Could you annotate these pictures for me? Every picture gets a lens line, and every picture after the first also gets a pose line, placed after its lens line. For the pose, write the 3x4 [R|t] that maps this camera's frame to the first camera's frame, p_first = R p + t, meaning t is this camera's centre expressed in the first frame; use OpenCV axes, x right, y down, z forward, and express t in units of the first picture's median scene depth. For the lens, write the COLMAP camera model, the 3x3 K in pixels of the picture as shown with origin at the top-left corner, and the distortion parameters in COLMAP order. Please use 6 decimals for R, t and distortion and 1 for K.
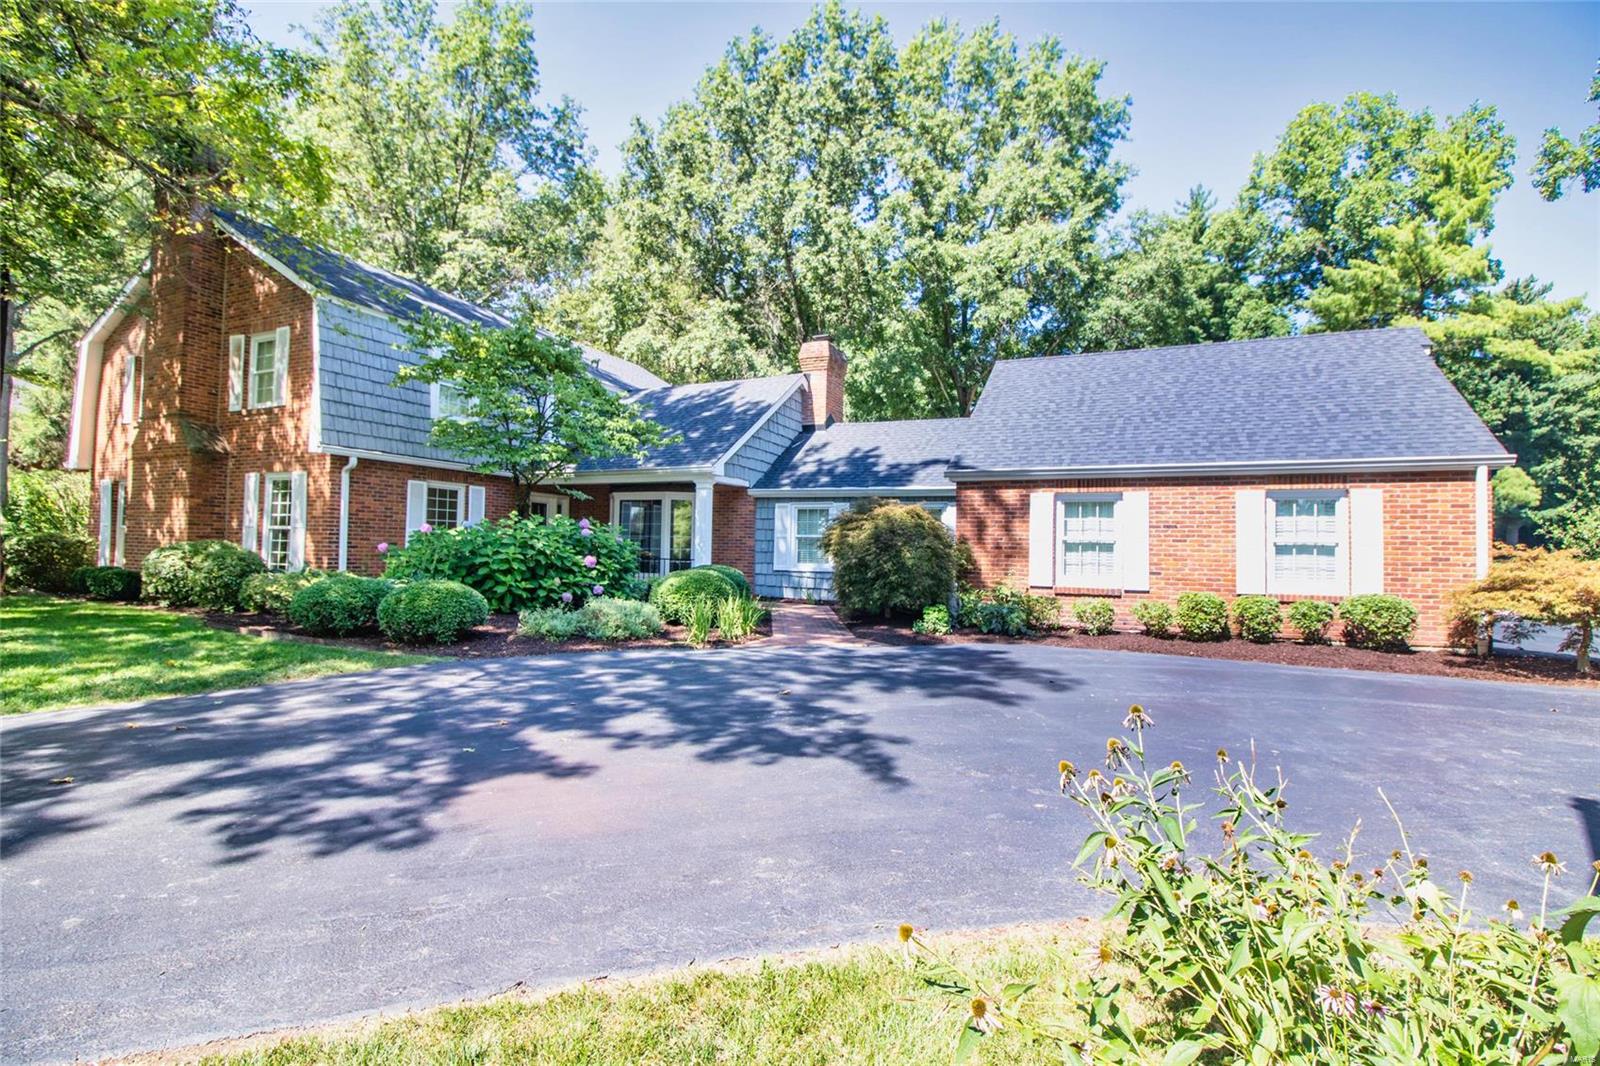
lens RADIAL K [[764.3, 0, 823.2], [0, 764.3, 526.7], [0, 0, 1]] dist [-0.002886, -0.000461]
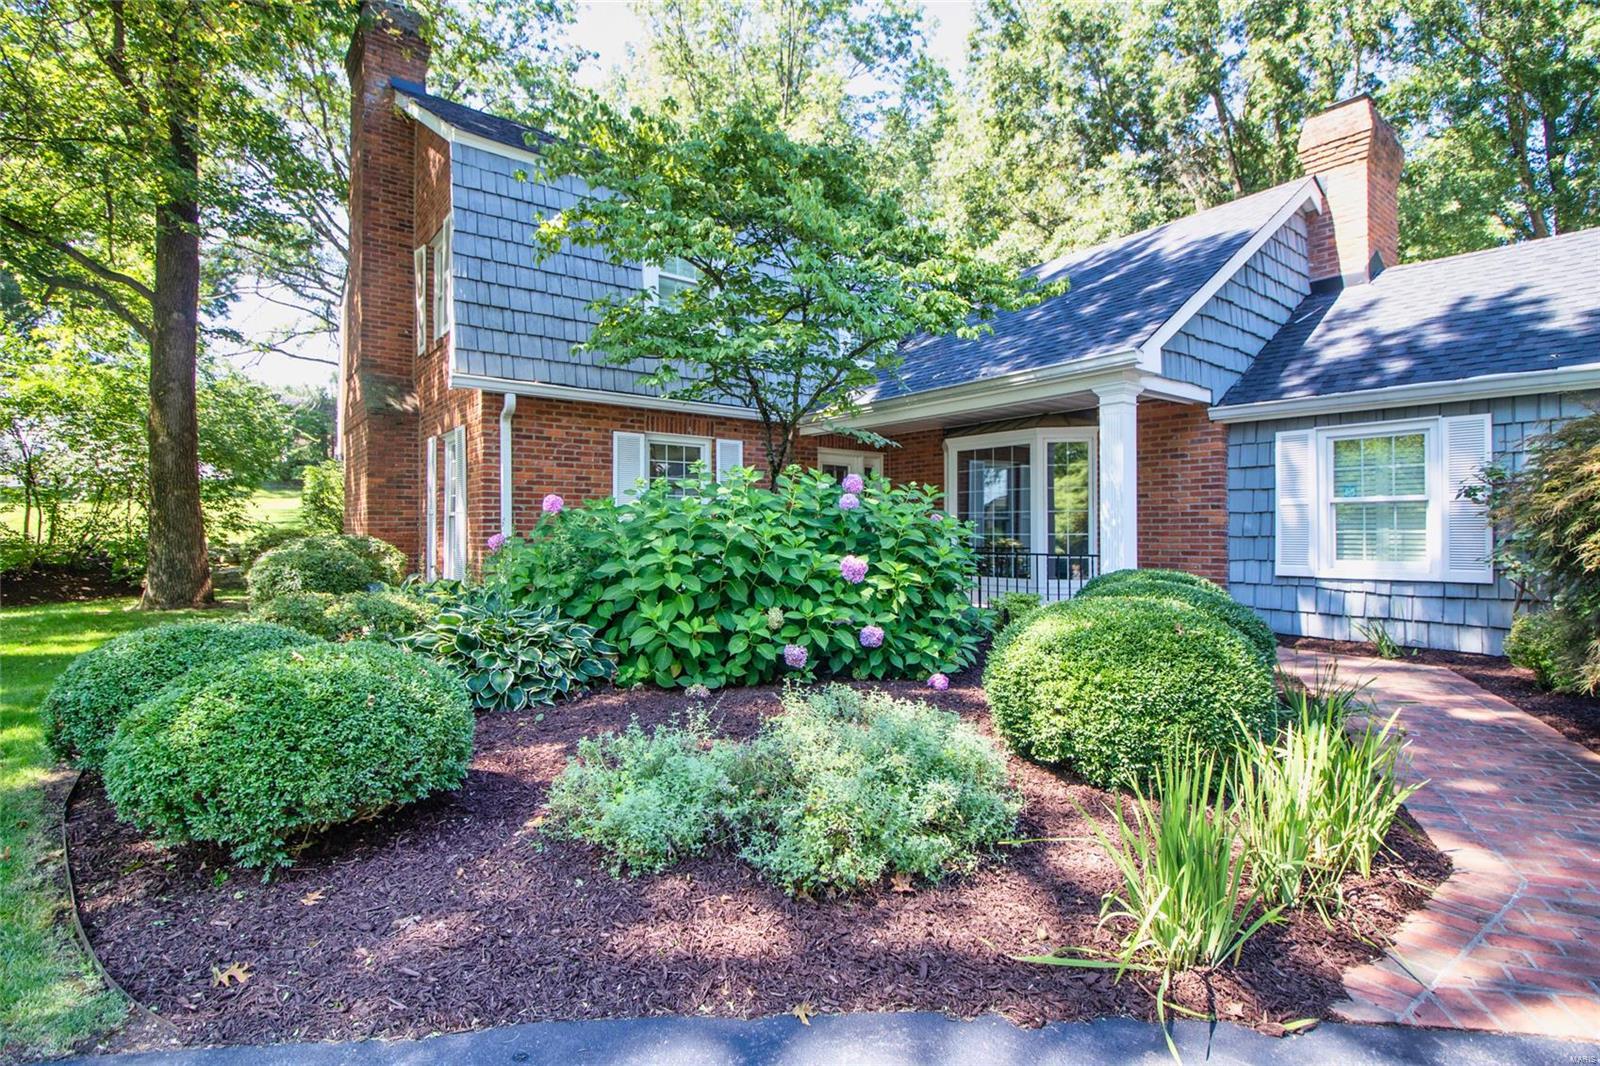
lens RADIAL K [[764.3, 0, 823.2], [0, 764.3, 526.7], [0, 0, 1]] dist [-0.002886, -0.000461]
pose [[0.881689, -0.023248, -0.471257, -0.089607], [0.033160, 0.999369, 0.012741, 0.012451], [0.470664, -0.026860, 0.881904, 0.467785]]
